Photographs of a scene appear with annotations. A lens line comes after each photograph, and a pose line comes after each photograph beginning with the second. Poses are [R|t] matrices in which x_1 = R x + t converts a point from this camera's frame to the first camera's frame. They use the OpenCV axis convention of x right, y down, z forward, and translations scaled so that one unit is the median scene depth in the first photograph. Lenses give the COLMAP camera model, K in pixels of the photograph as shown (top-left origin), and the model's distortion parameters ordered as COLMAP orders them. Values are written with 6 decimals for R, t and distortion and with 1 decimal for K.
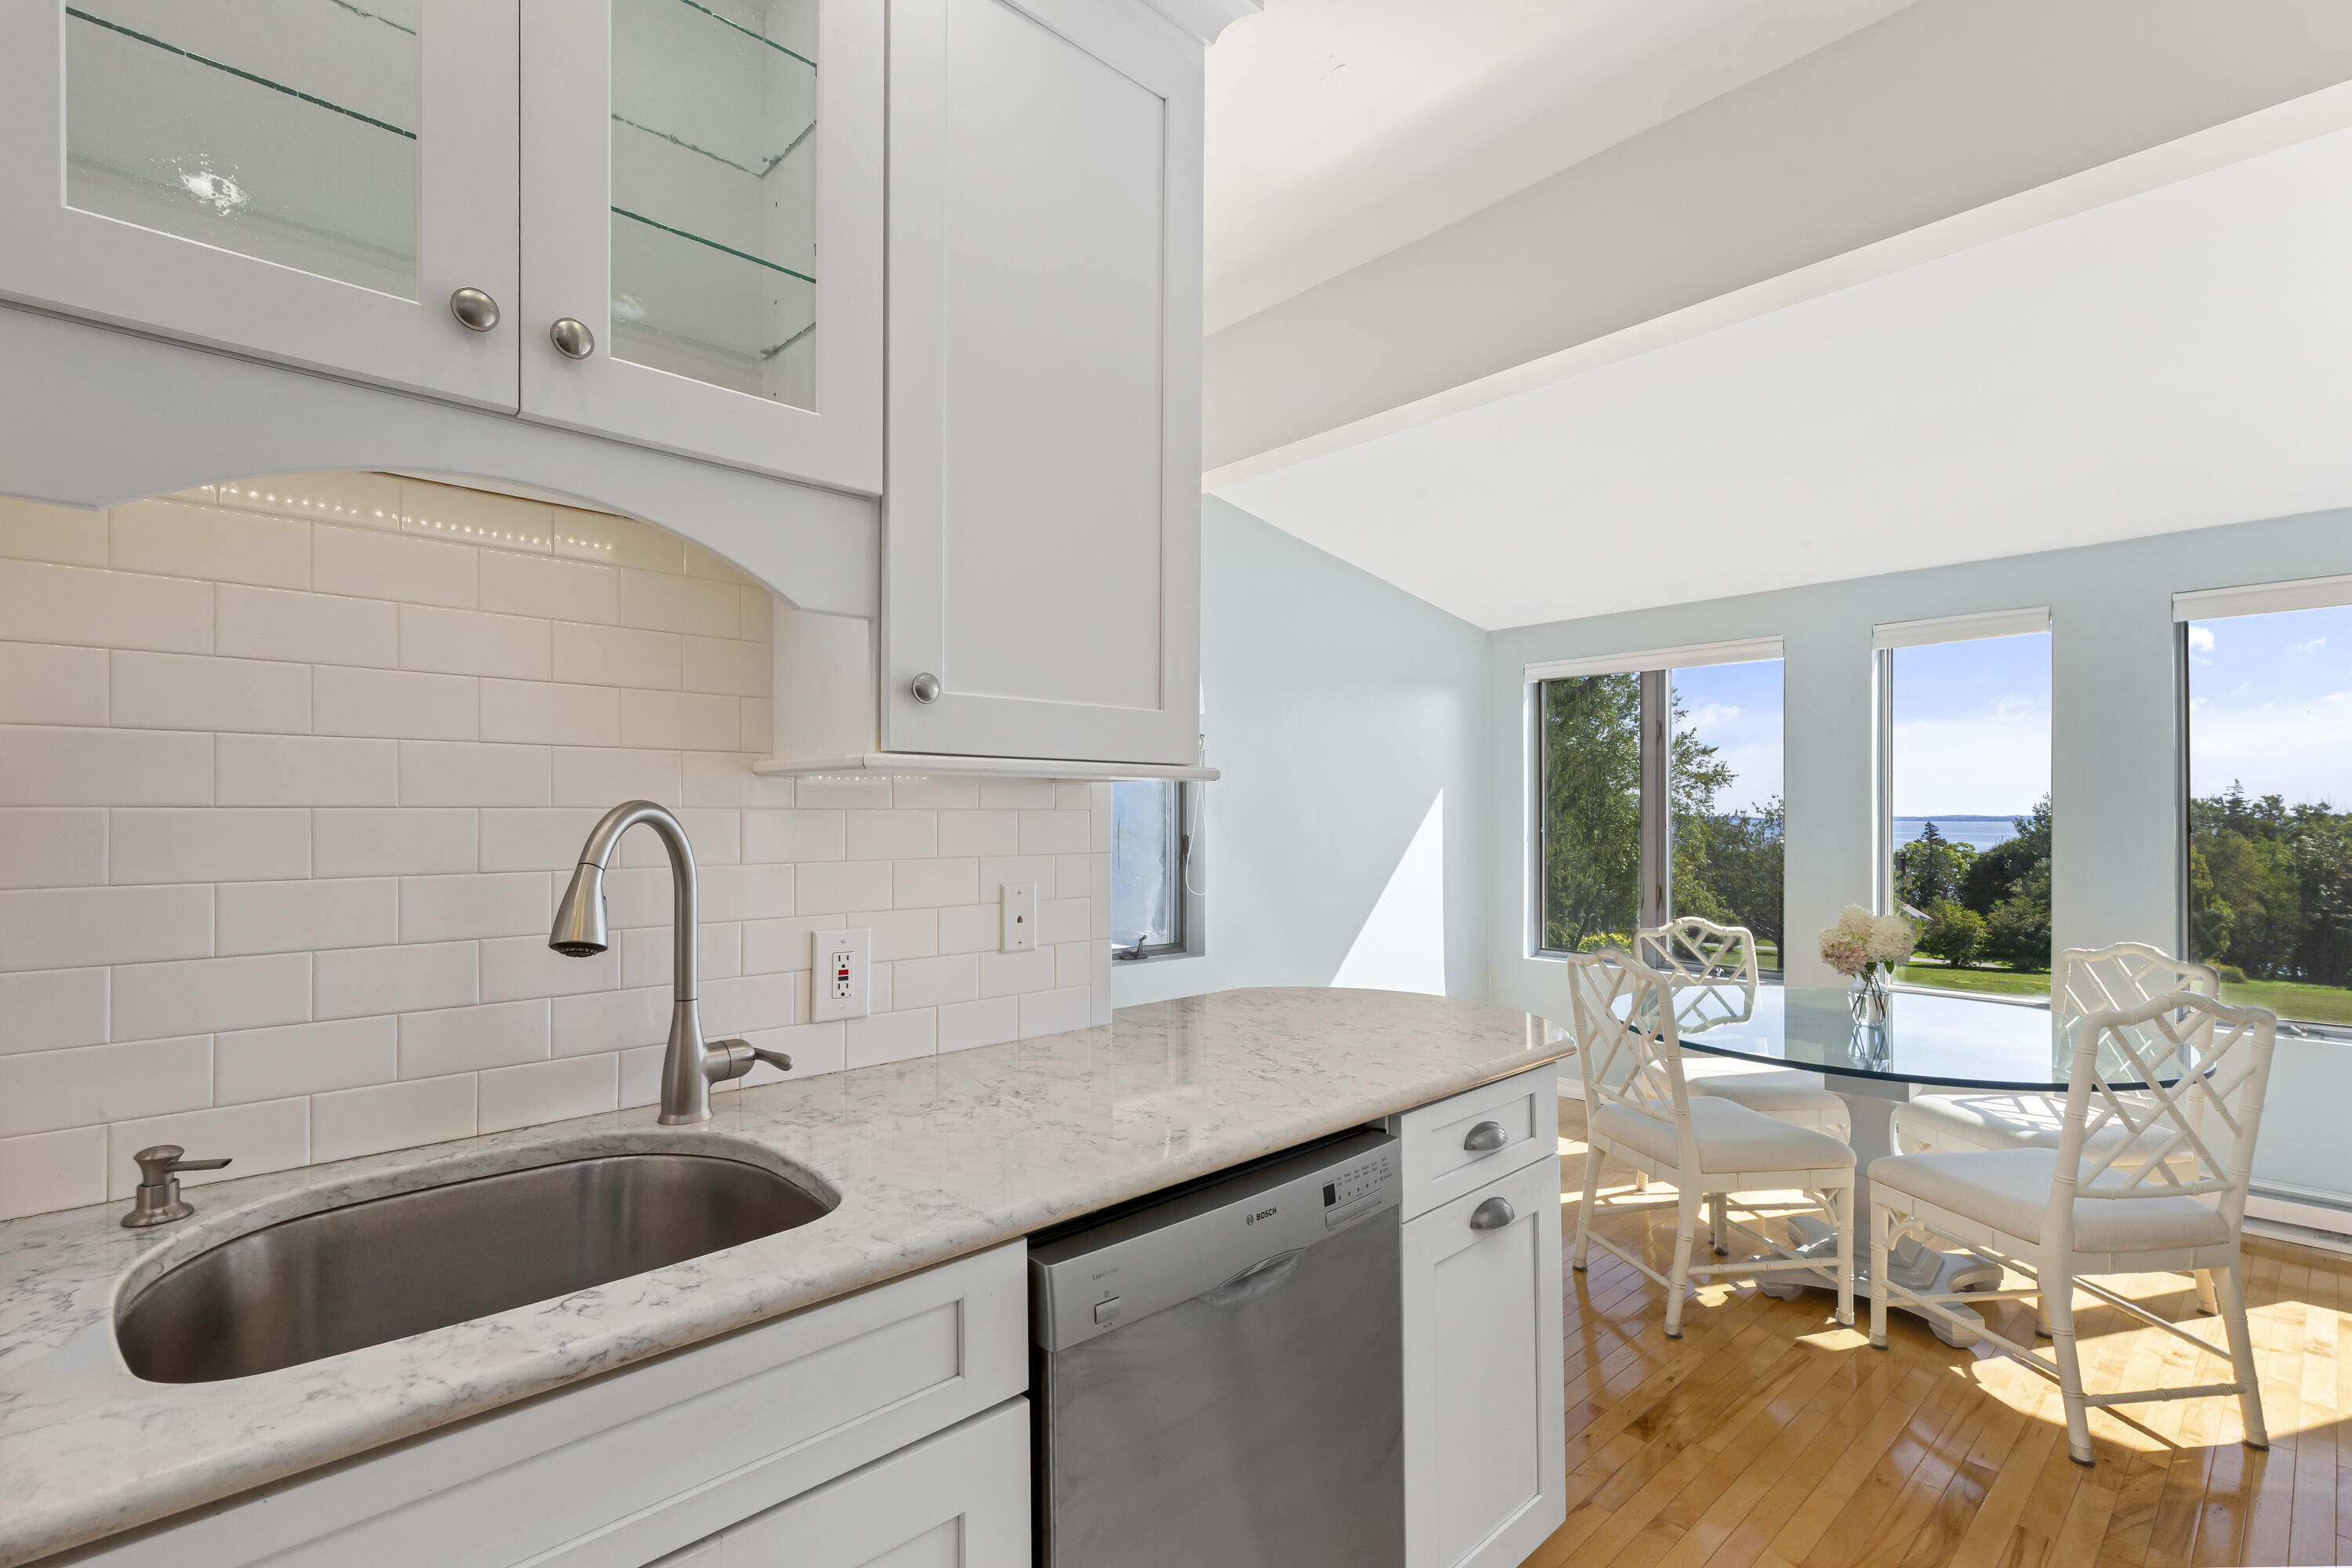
lens RADIAL K [[1083.1, 0, 1180.4], [0, 1083.1, 811.5], [0, 0, 1]] dist [0.011706, -0.000172]
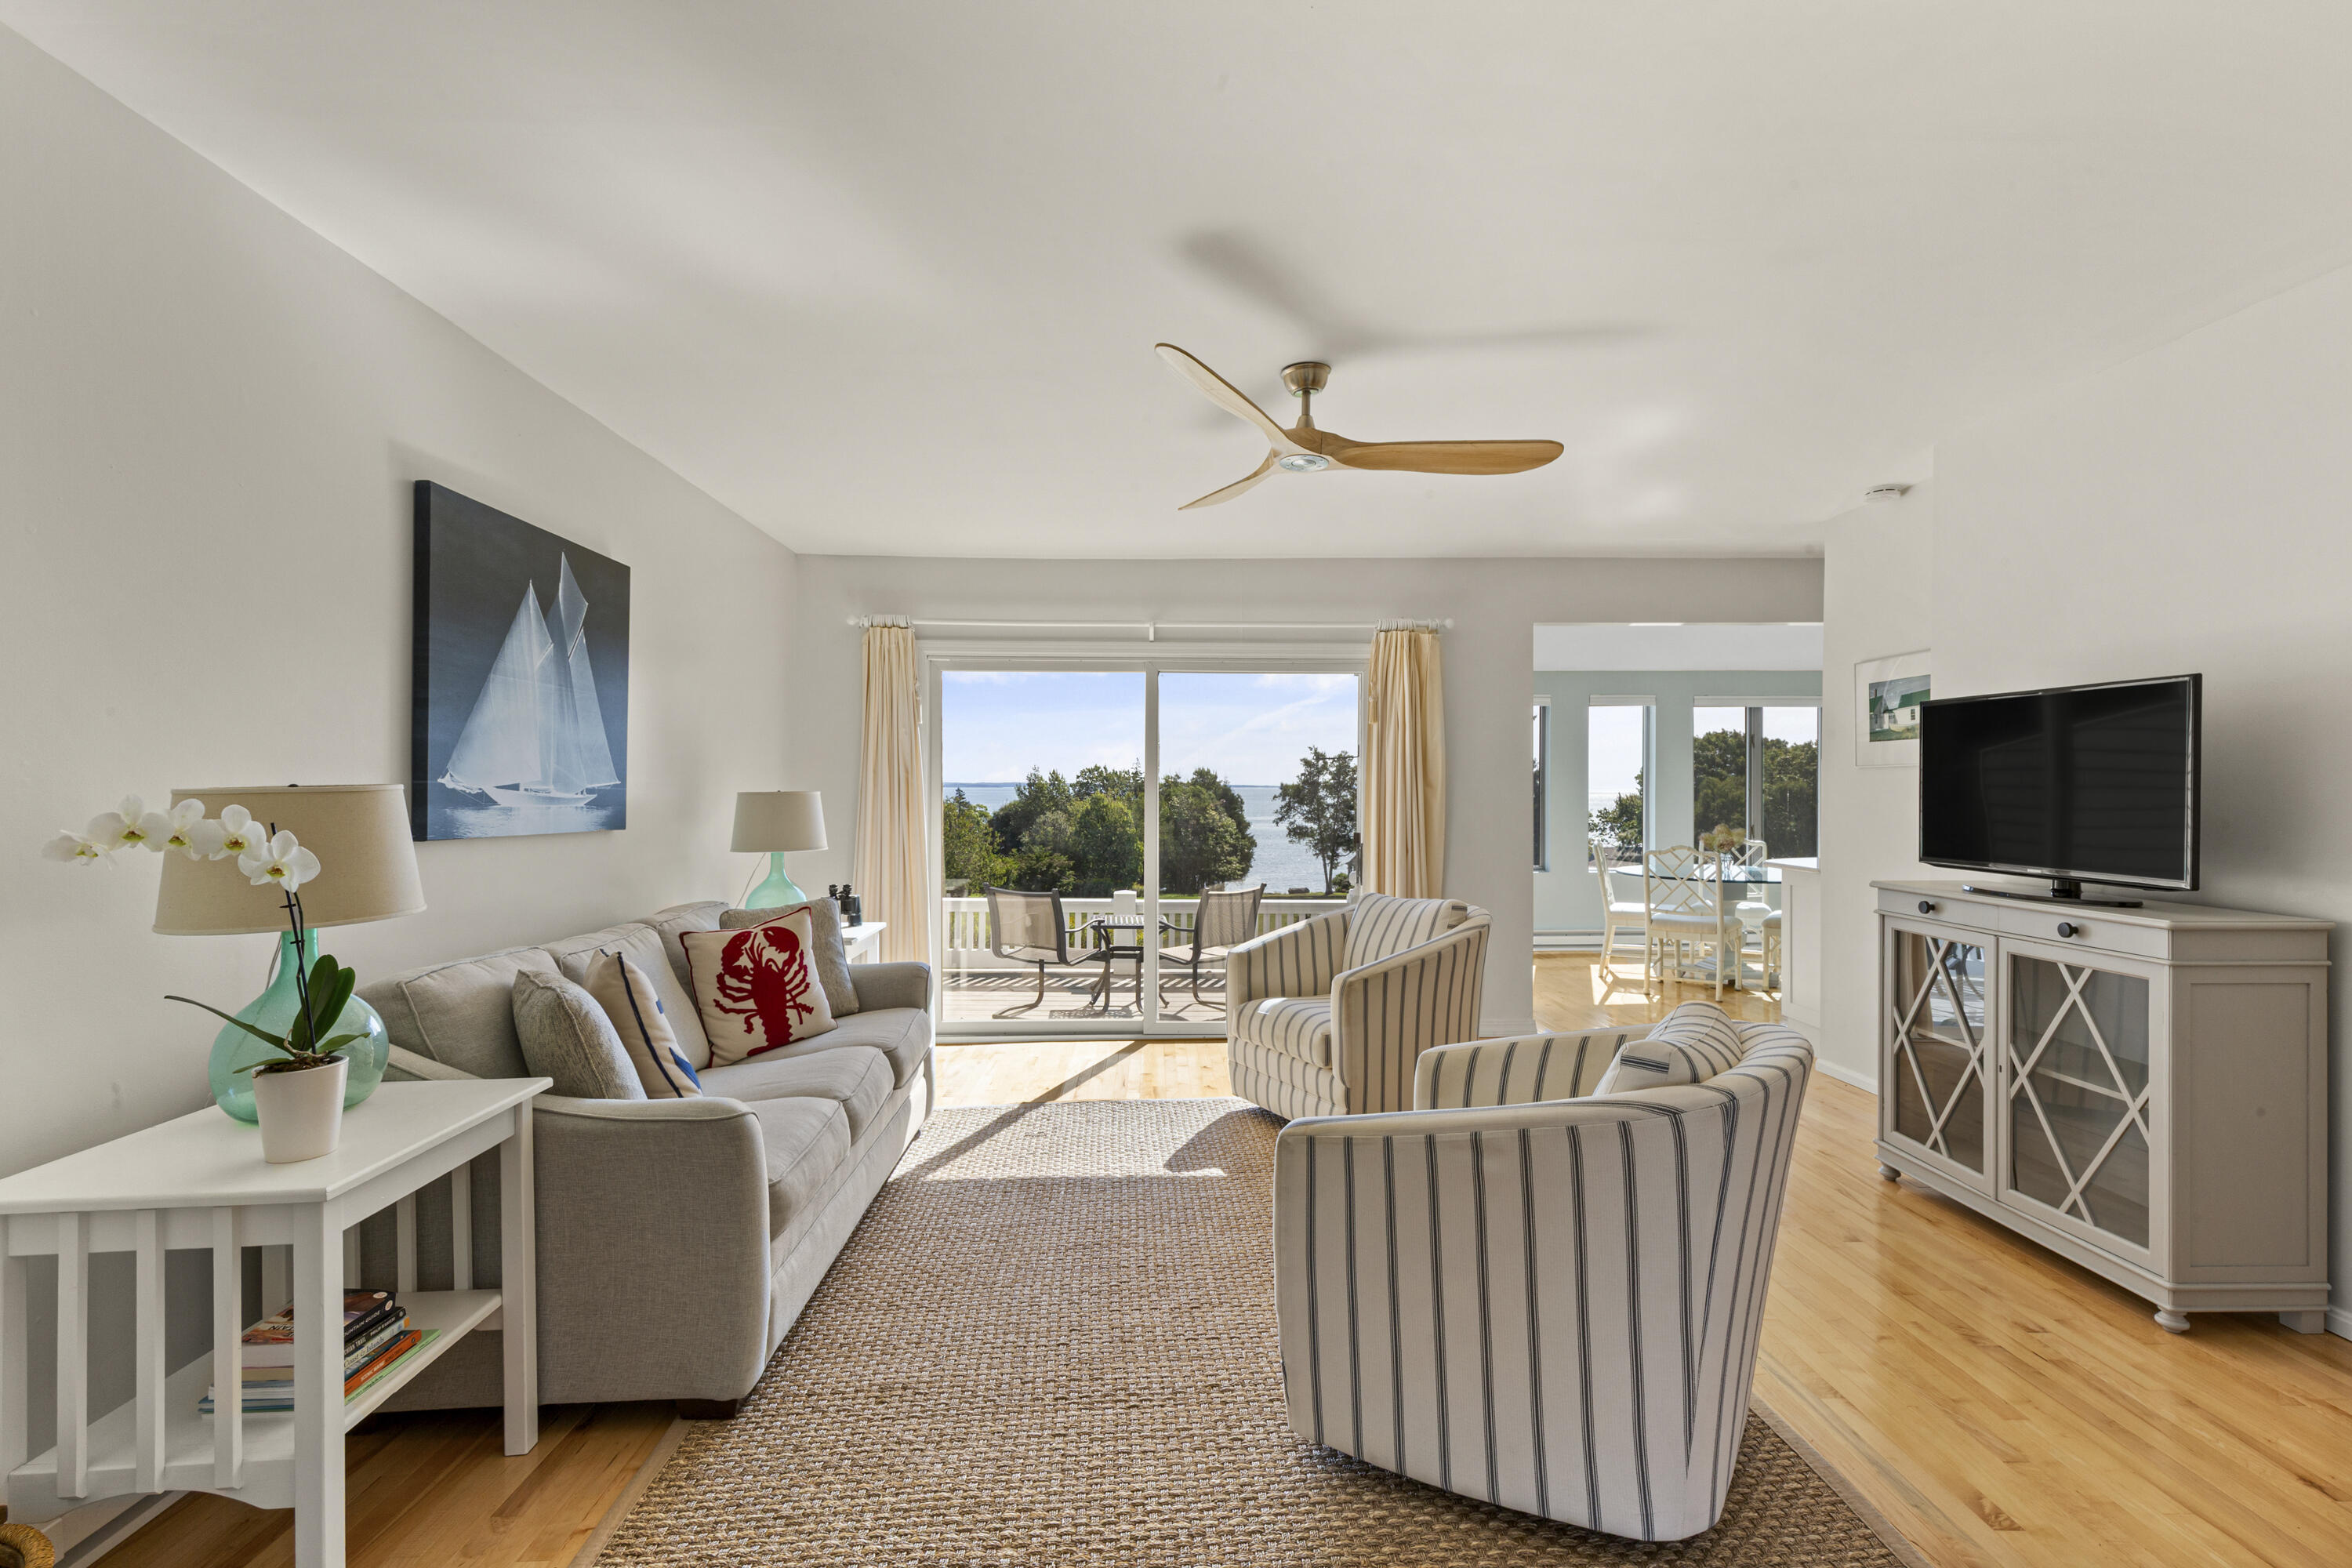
lens RADIAL K [[1074.3, 0, 1180.1], [0, 1074.3, 786.3], [0, 0, 1]] dist [0.010925, -0.000980]
pose [[0.667616, -0.002210, 0.744502, -0.132498], [-0.003180, 0.999978, 0.005819, -0.000346], [-0.744499, -0.006252, 0.667595, 0.017755]]
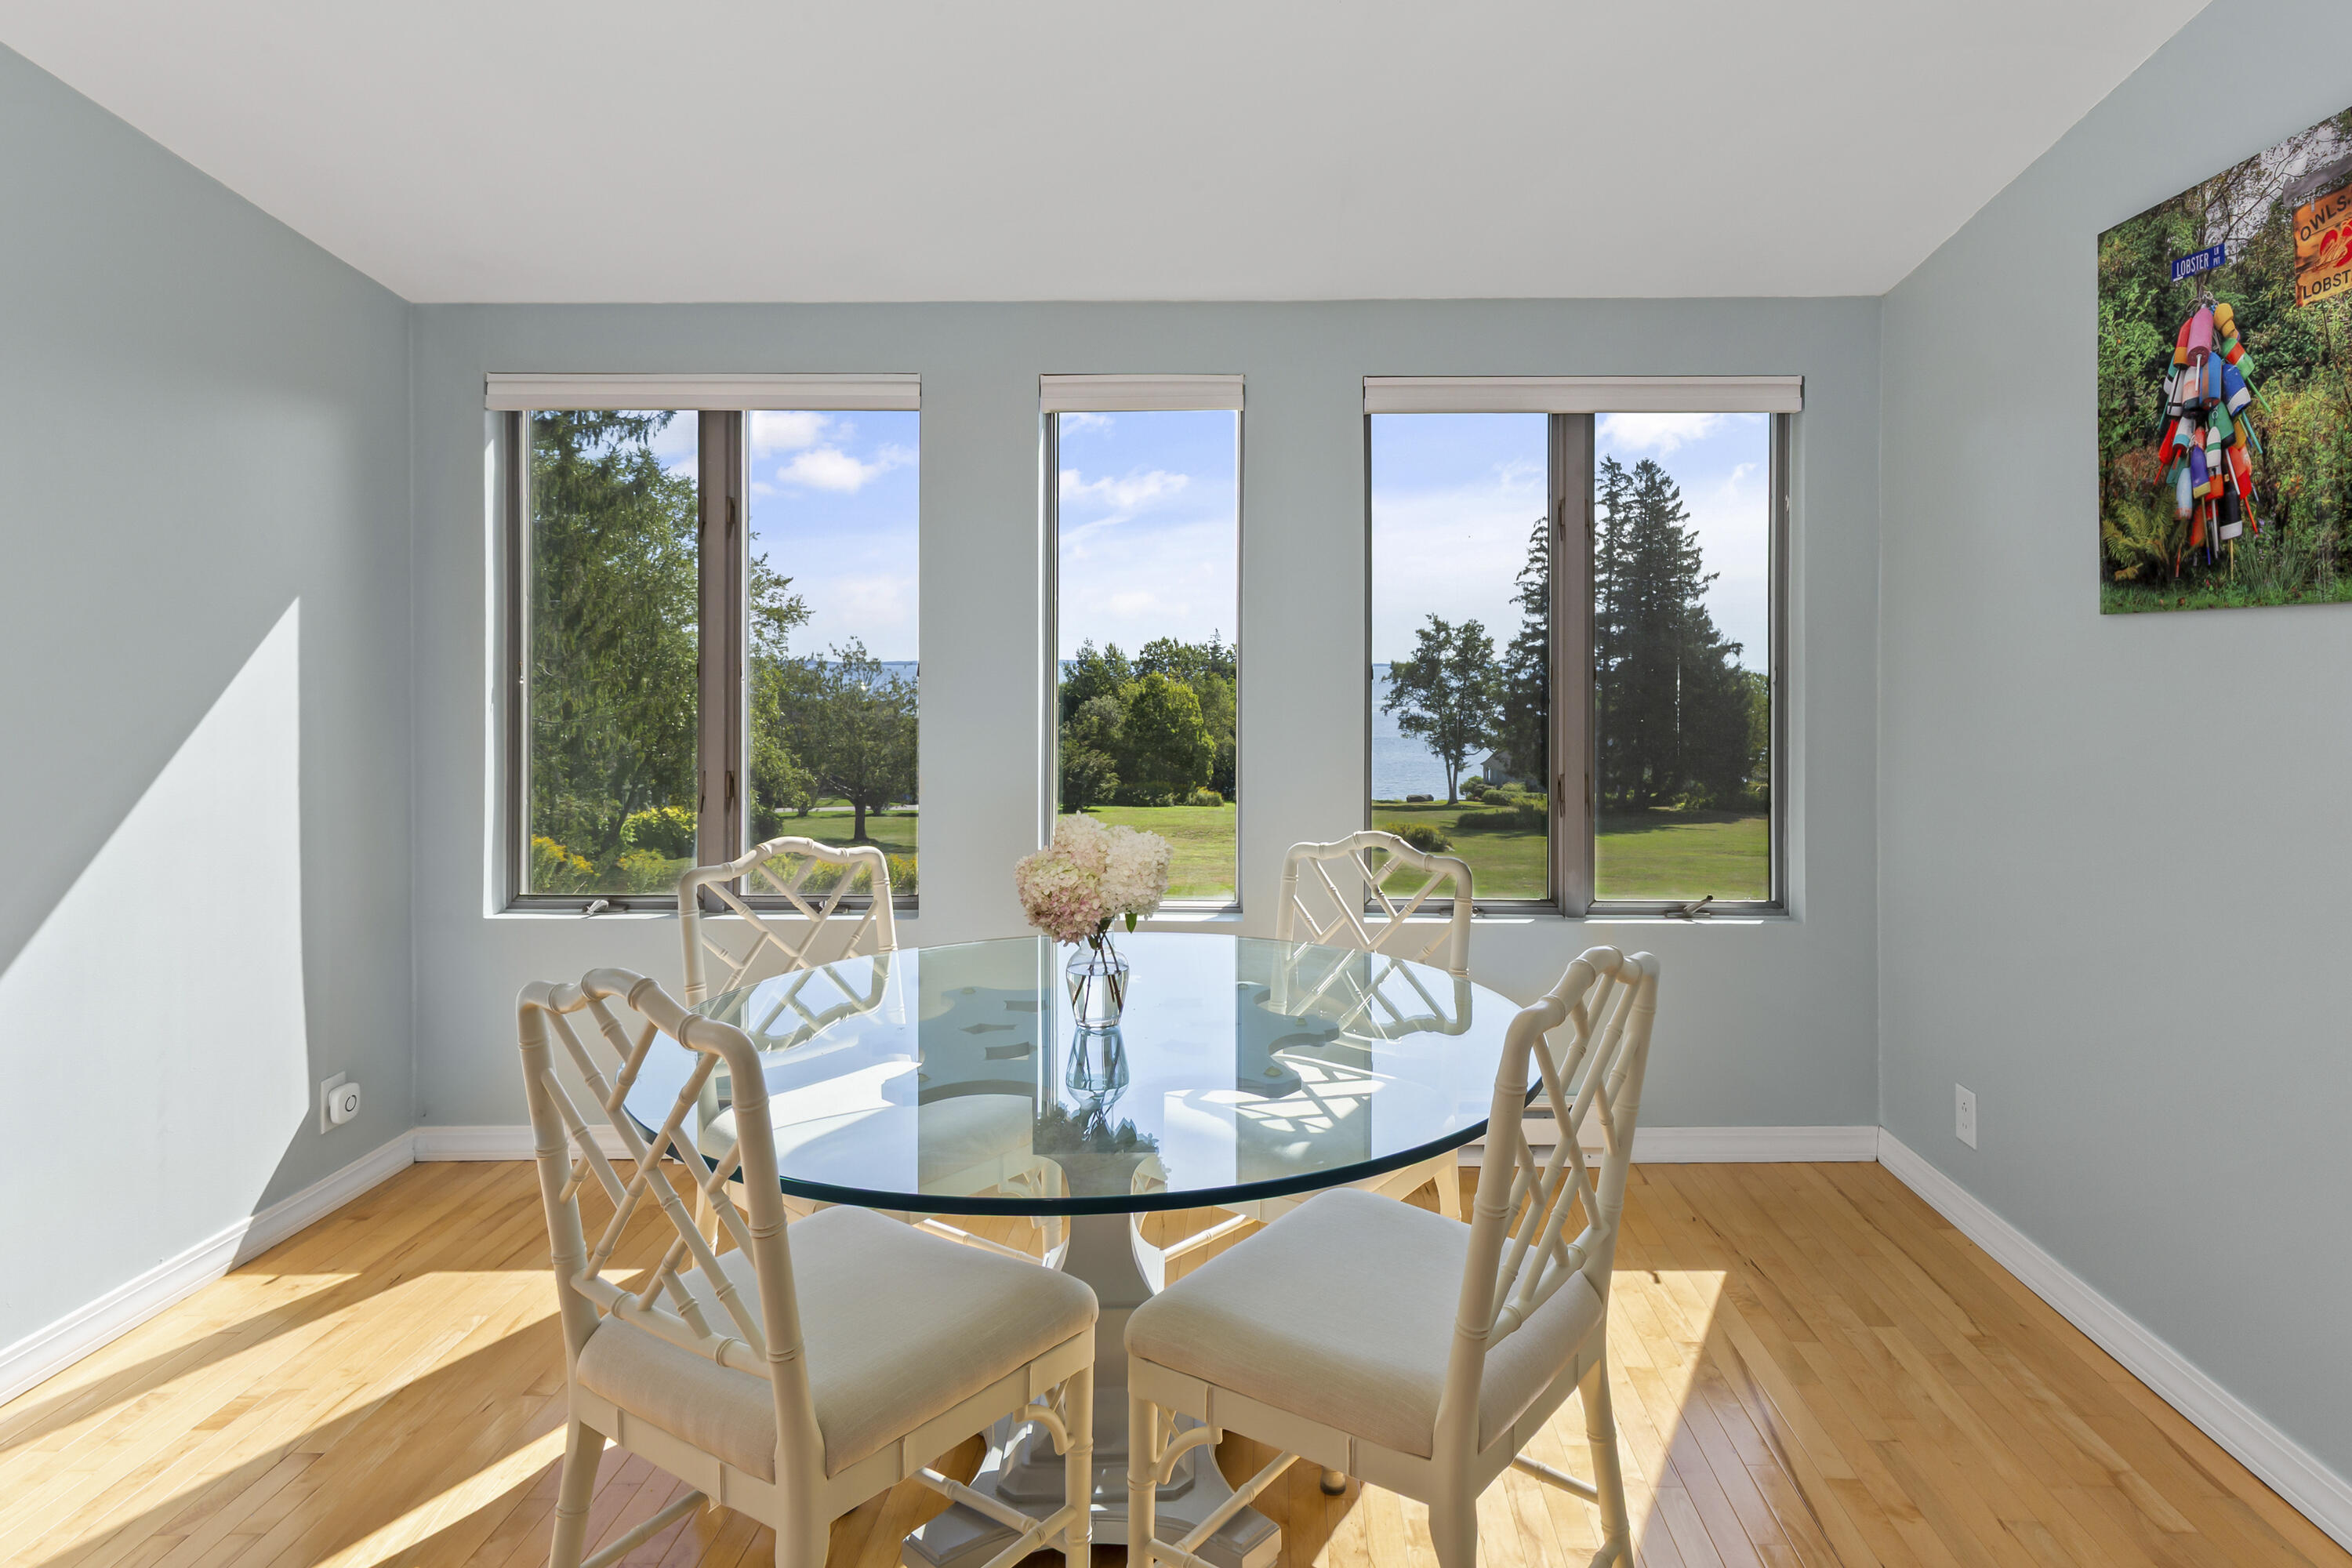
lens RADIAL K [[1312.1, 0, 1242.4], [0, 1312.1, 663.2], [0, 0, 1]] dist [0.008117, -0.000082]
pose [[0.703062, 0.000159, 0.711128, 0.012811], [-0.005103, 0.999975, 0.004822, 0.000310], [-0.711110, -0.007019, 0.703046, 0.029801]]
